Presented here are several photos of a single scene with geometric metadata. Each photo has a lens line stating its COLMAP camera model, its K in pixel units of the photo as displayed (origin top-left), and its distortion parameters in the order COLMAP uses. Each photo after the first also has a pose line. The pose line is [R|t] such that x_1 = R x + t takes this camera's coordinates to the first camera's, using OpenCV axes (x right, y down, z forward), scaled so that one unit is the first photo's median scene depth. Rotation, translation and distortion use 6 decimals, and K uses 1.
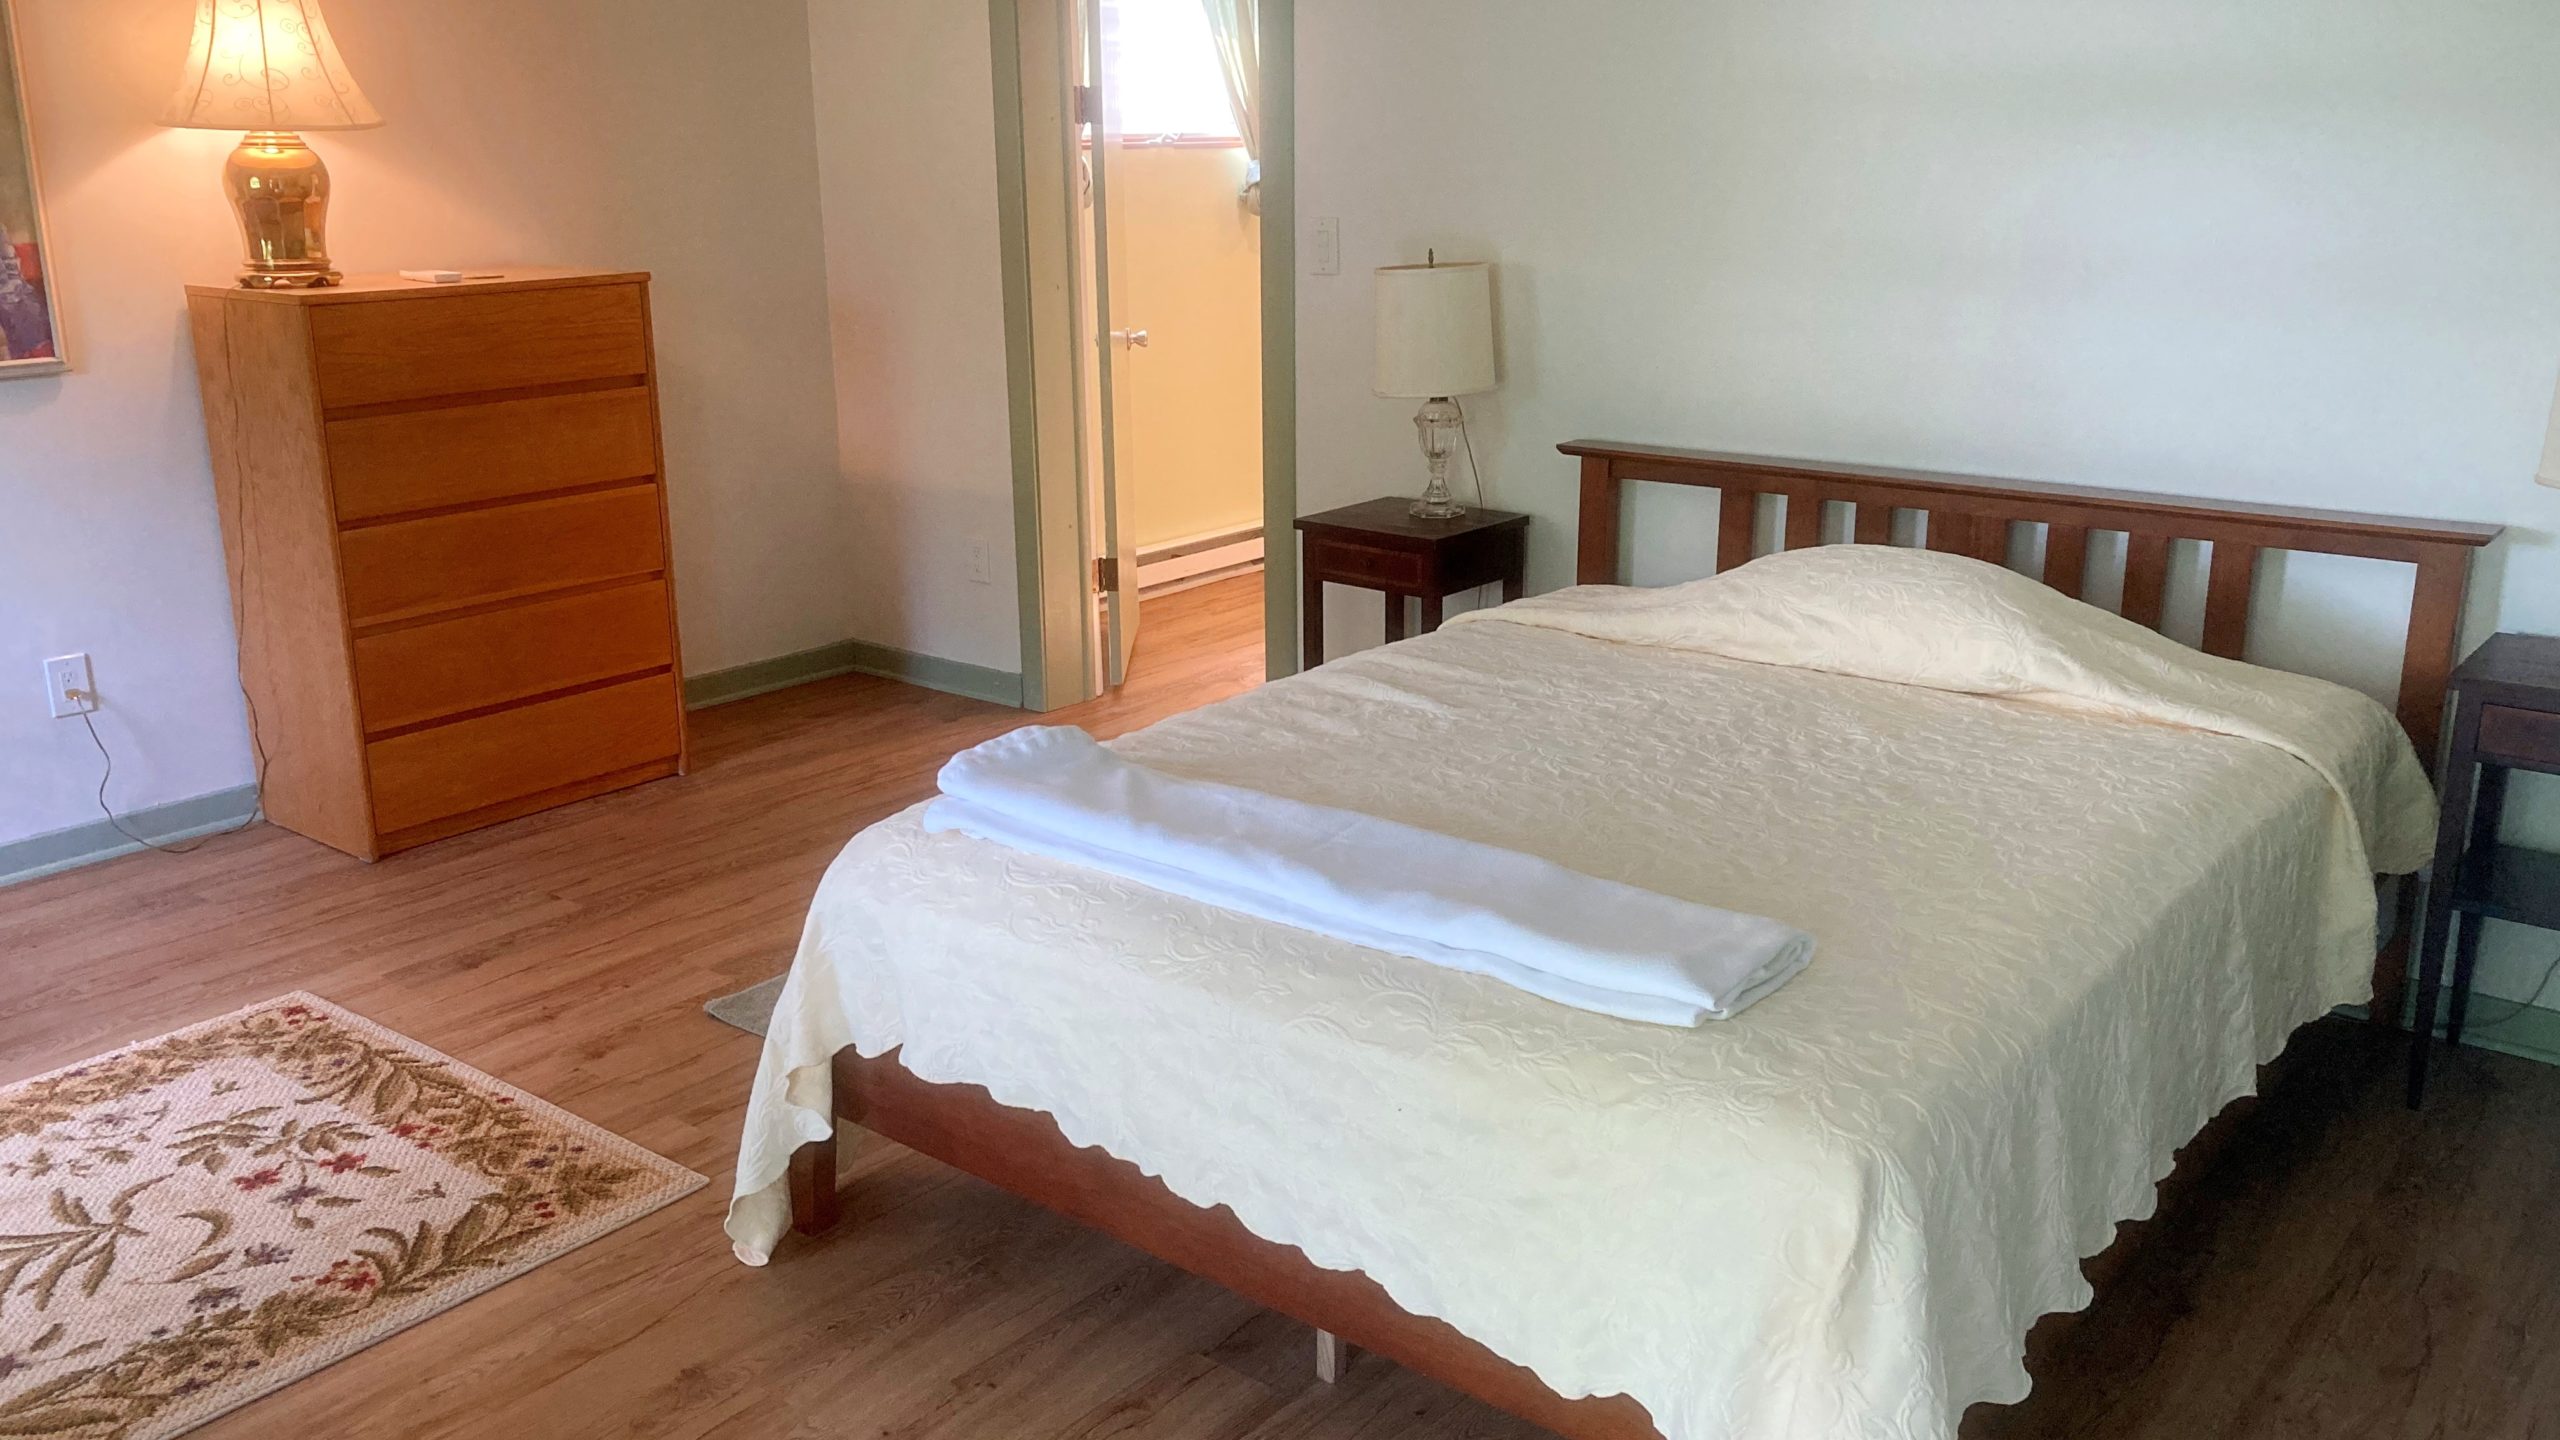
lens RADIAL K [[2088.4, 0, 1280.0], [0, 2088.4, 720.0], [0, 0, 1]] dist [0.005431, 0.002165]
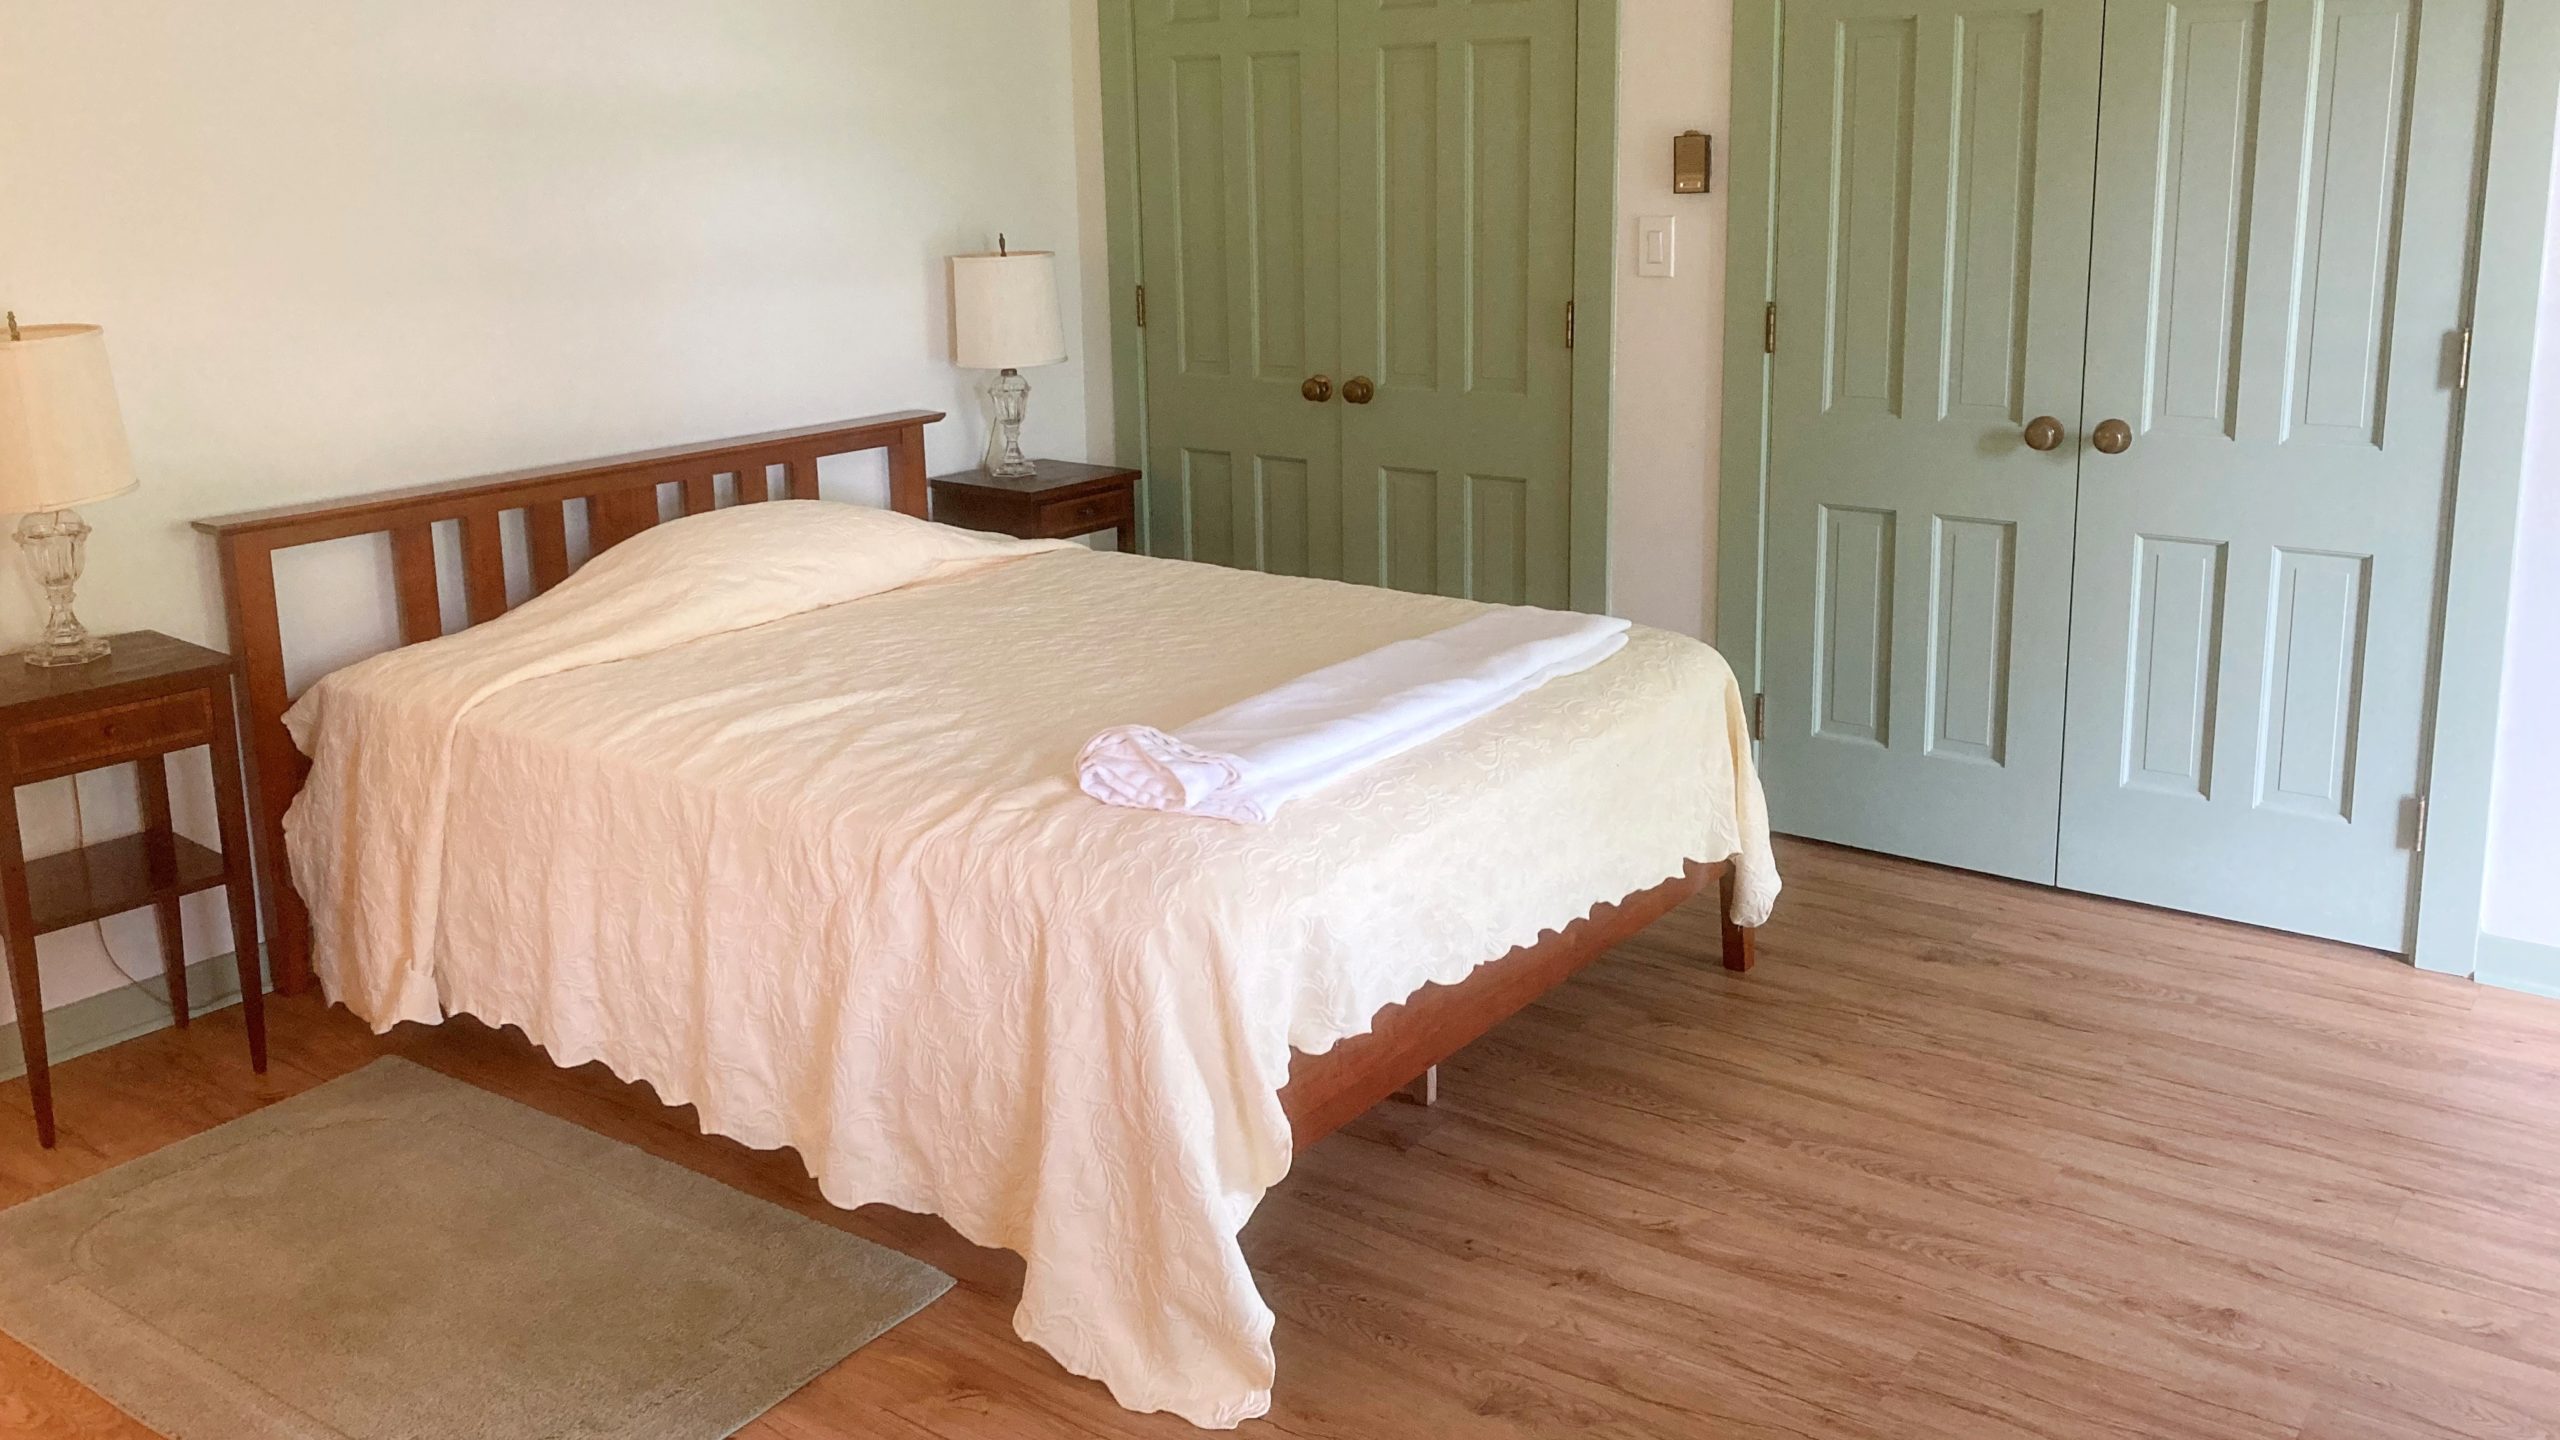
lens RADIAL K [[2071.1, 0, 1280.1], [0, 2071.1, 534.1], [0, 0, 1]] dist [-0.001943, -0.001859]
pose [[-0.034997, -0.173926, 0.984137, -1.039774], [0.289625, 0.940716, 0.176551, -0.229270], [-0.956500, 0.291210, 0.017451, 0.884793]]
